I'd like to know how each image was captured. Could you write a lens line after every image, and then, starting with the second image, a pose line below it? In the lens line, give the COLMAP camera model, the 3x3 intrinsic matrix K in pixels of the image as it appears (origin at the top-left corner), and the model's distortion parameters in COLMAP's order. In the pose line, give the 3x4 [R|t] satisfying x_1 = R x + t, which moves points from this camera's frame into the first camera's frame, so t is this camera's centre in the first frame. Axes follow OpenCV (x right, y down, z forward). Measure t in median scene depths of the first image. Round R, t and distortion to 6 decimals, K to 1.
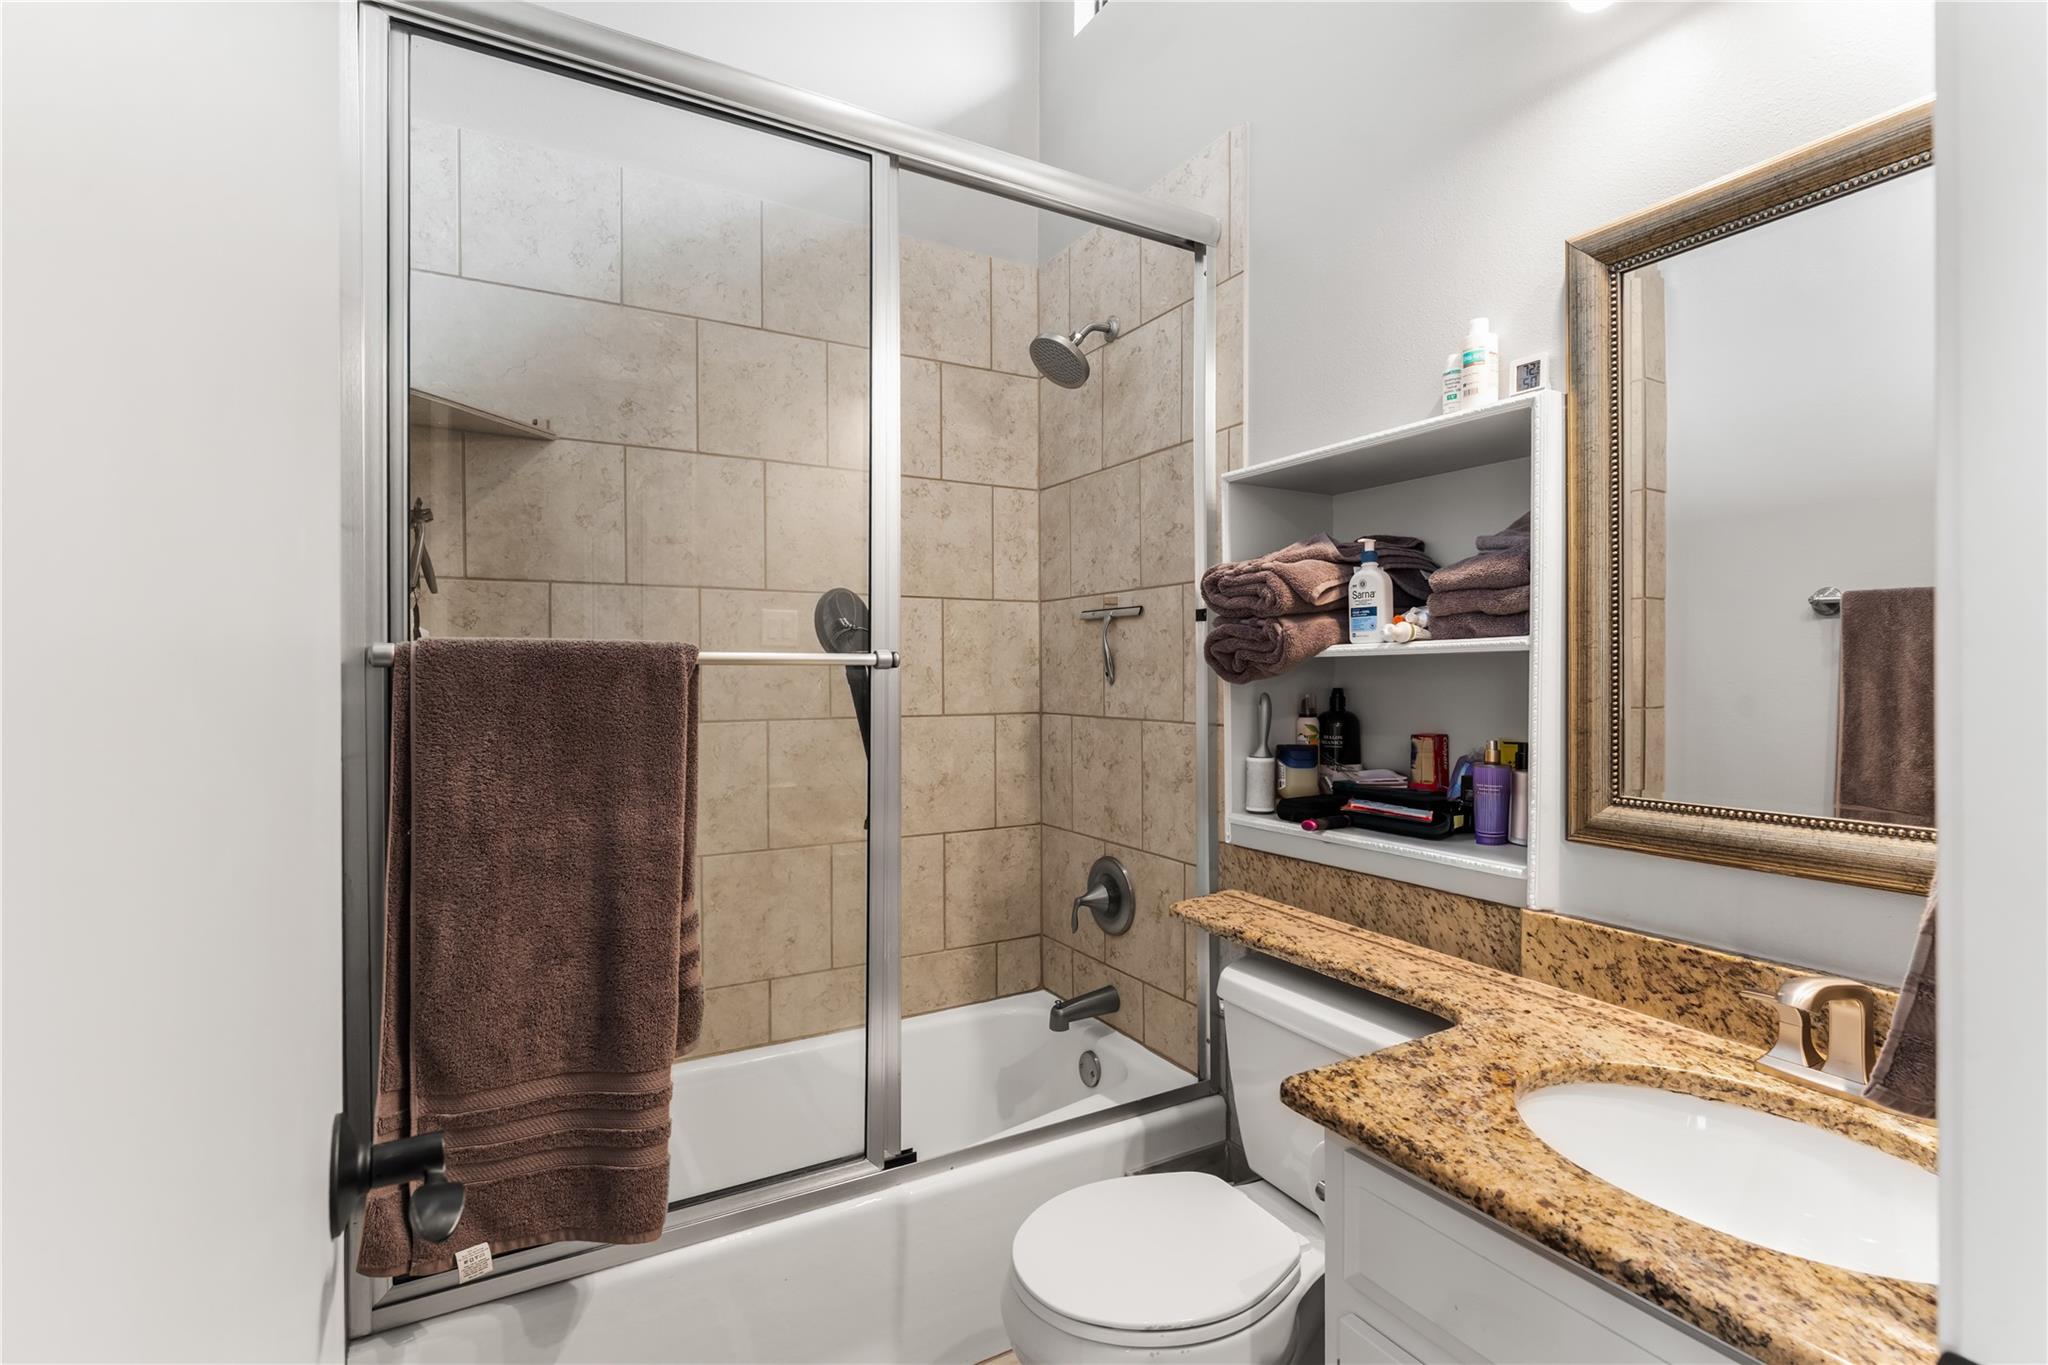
lens RADIAL K [[967.7, 0, 1024.0], [0, 967.7, 682.5], [0, 0, 1]] dist [-0.001038, -0.000184]
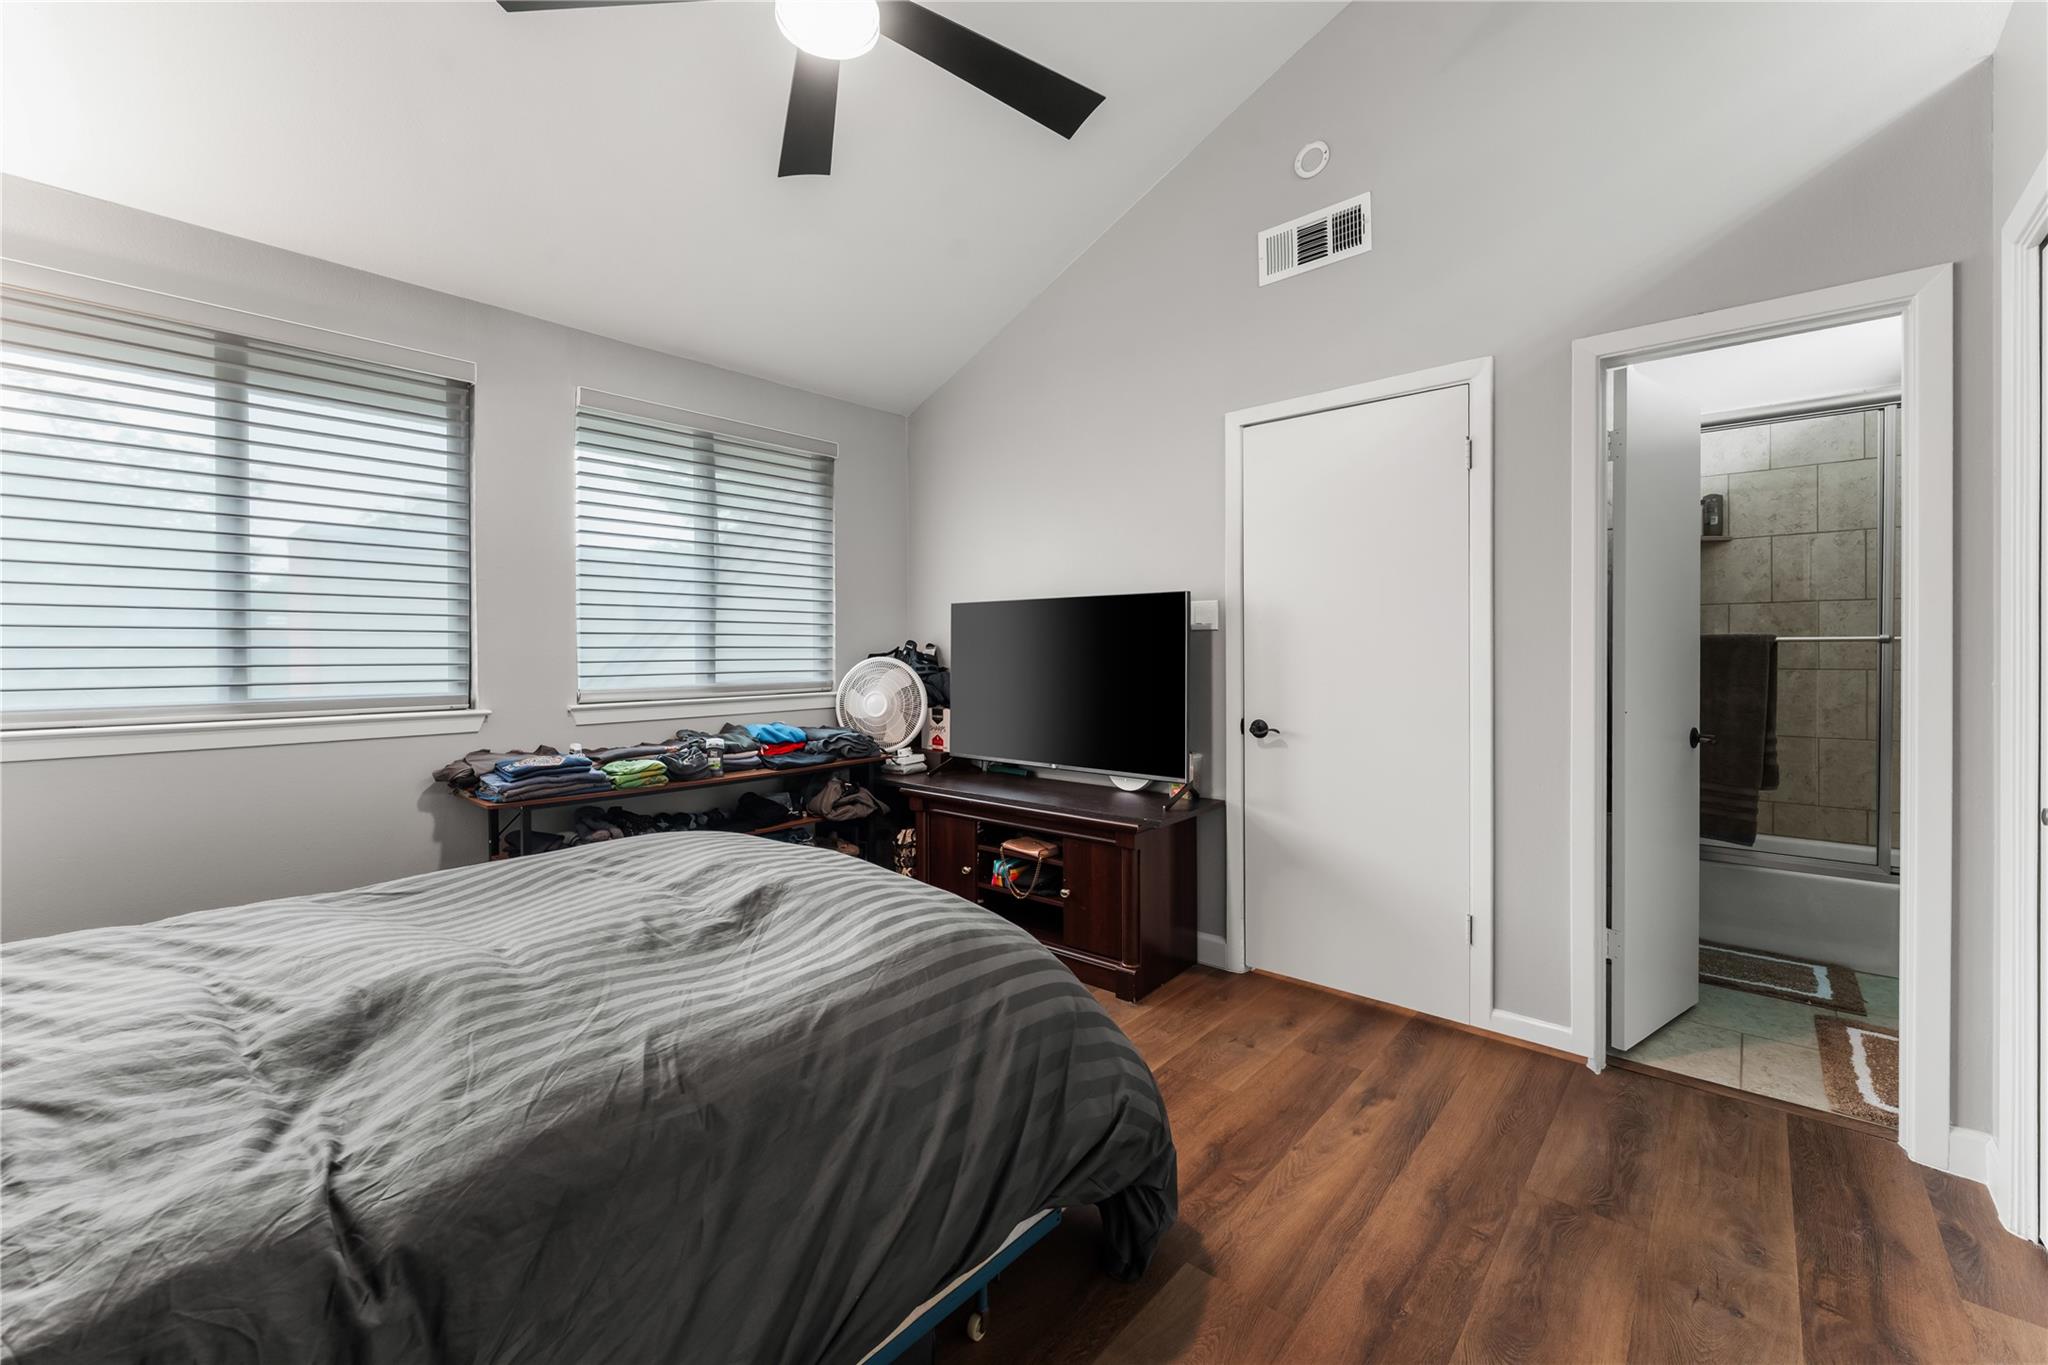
lens RADIAL K [[830.4, 0, 1024.4], [0, 830.4, 648.7], [0, 0, 1]] dist [-0.000560, -0.000440]
pose [[0.327468, -0.000657, -0.944862, 0.717283], [0.001896, 0.999998, -0.000038, -0.003753], [0.944860, -0.001779, 0.327469, -1.060706]]
